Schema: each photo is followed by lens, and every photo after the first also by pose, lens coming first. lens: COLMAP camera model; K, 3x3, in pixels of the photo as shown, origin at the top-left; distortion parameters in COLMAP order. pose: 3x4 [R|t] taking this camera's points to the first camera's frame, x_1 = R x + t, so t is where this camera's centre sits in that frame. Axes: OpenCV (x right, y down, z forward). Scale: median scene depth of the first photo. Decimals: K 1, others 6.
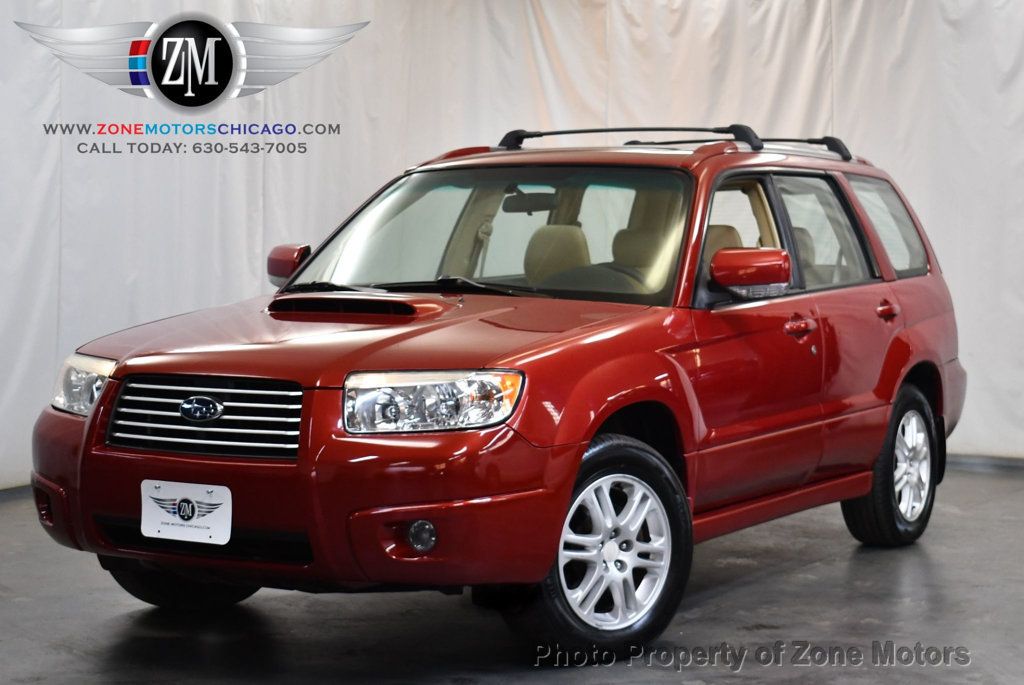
lens RADIAL K [[1979.6, 0, 512.0], [0, 1979.6, 342.5], [0, 0, 1]] dist [-0.023132, -0.045311]
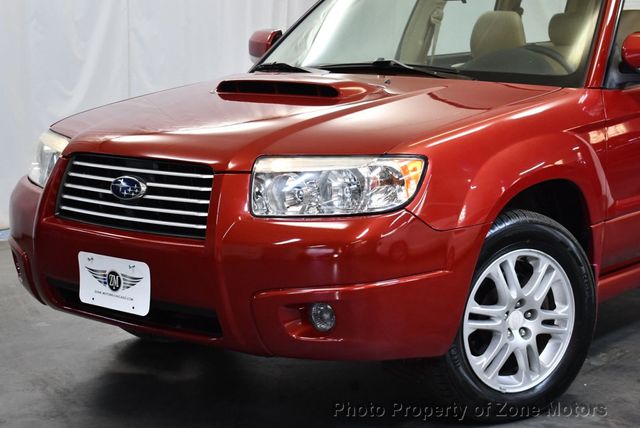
lens RADIAL K [[1237.3, 0, 320.0], [0, 1237.3, 214.0], [0, 0, 1]] dist [-0.023132, -0.045311]
pose [[0.987302, 0.016742, -0.157971, 0.050231], [-0.000029, 0.994450, 0.105212, -0.022067], [0.158856, -0.103872, 0.981823, 0.332159]]
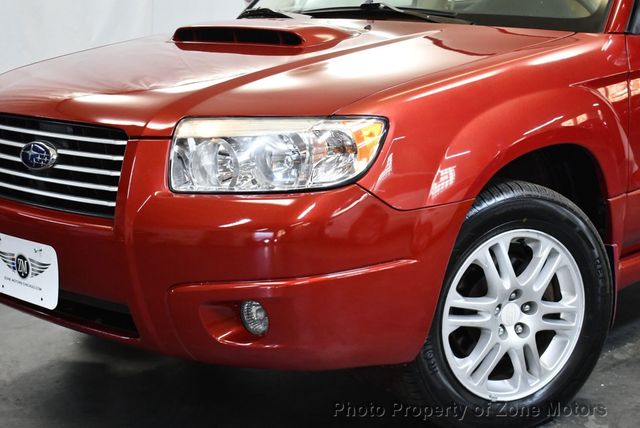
lens RADIAL K [[1166.3, 0, 320.9], [0, 1166.3, 221.4], [0, 0, 1]] dist [-0.018828, -0.082981]
pose [[0.972368, 0.029873, -0.231535, 0.087515], [0.006622, 0.987851, 0.155265, -0.017519], [0.233360, -0.152508, 0.960356, 0.485153]]
